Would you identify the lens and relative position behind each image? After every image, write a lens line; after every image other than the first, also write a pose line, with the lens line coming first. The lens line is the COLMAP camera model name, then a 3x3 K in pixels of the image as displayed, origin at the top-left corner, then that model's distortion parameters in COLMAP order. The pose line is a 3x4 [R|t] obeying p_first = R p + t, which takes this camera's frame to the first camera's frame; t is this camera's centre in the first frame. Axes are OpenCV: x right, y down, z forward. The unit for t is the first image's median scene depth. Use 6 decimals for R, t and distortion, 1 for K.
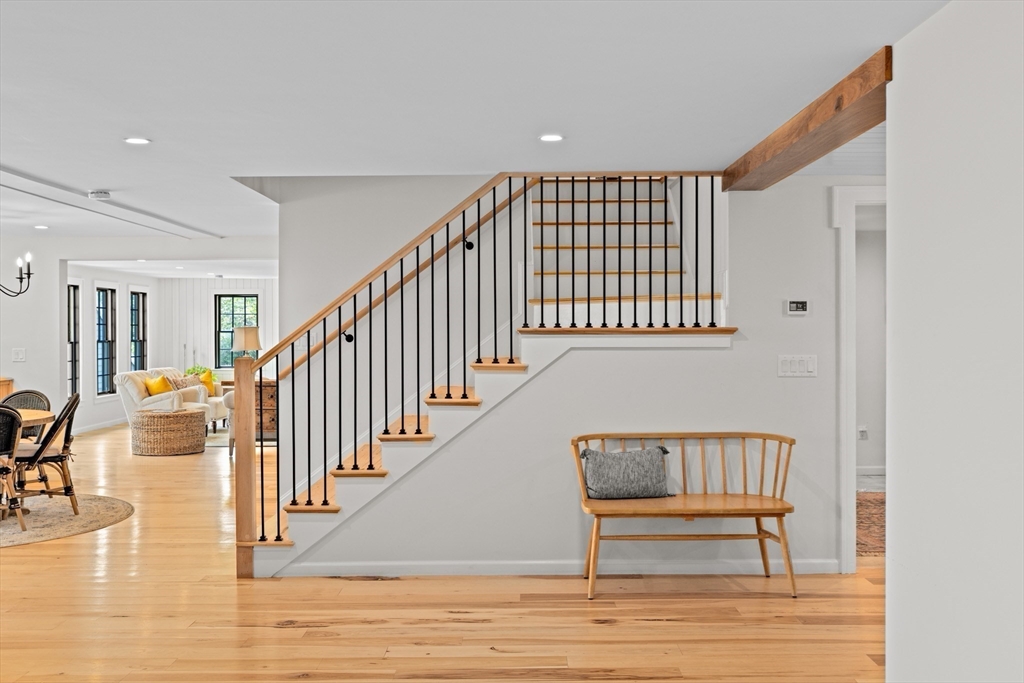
lens RADIAL K [[982.7, 0, 512.0], [0, 982.7, 341.5], [0, 0, 1]] dist [-0.012652, -0.026272]
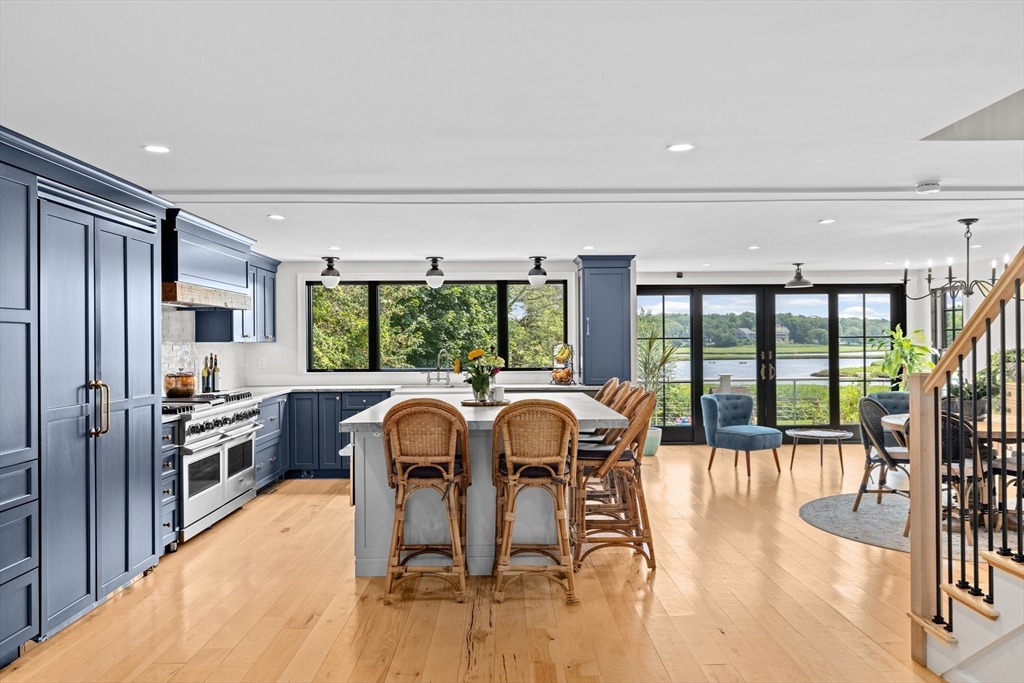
lens RADIAL K [[802.9, 0, 512.0], [0, 802.9, 341.5], [0, 0, 1]] dist [0.009924, 0.003738]
pose [[0.010017, -0.000319, -0.999950, 0.171265], [-0.001826, 0.999998, -0.000338, -0.004983], [0.999948, 0.001829, 0.010016, 0.374359]]
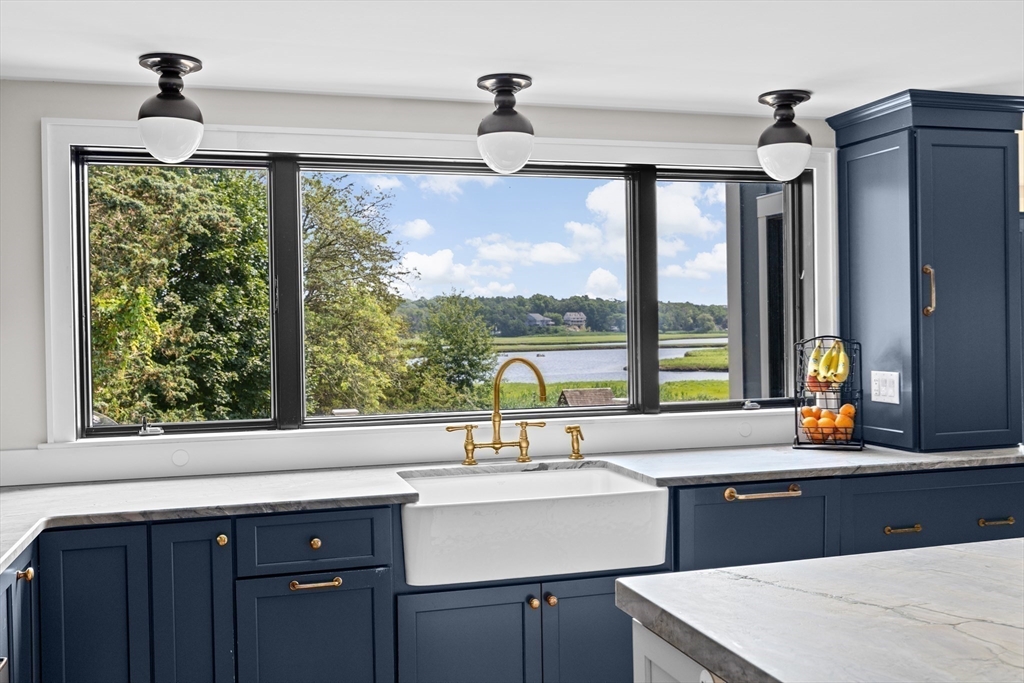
lens RADIAL K [[982.7, 0, 512.0], [0, 982.7, 341.5], [0, 0, 1]] dist [-0.012652, -0.026272]
pose [[0.277361, 0.007841, -0.960734, -0.306040], [0.010103, 0.999888, 0.011078, -0.006501], [0.960713, -0.012779, 0.277251, 0.222393]]
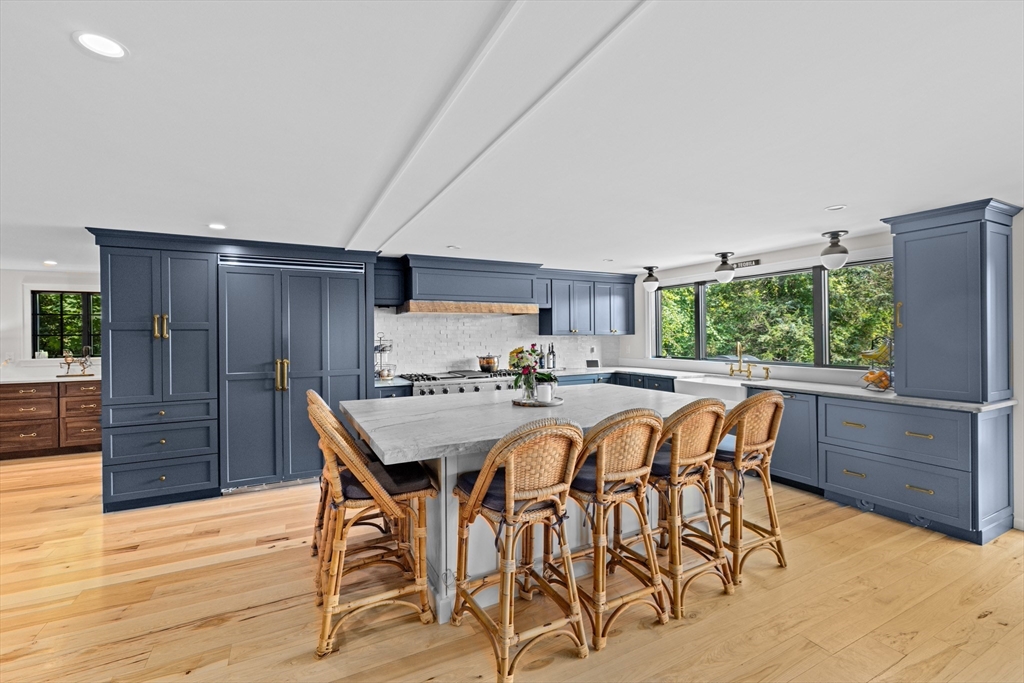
lens RADIAL K [[436.8, 0, 512.0], [0, 436.8, 341.5], [0, 0, 1]] dist [0.000033, 0.000243]
pose [[-0.891976, 0.013552, -0.451880, -0.215884], [0.005818, 0.999812, 0.018502, -0.007462], [0.452046, 0.013874, -0.891887, 0.603333]]
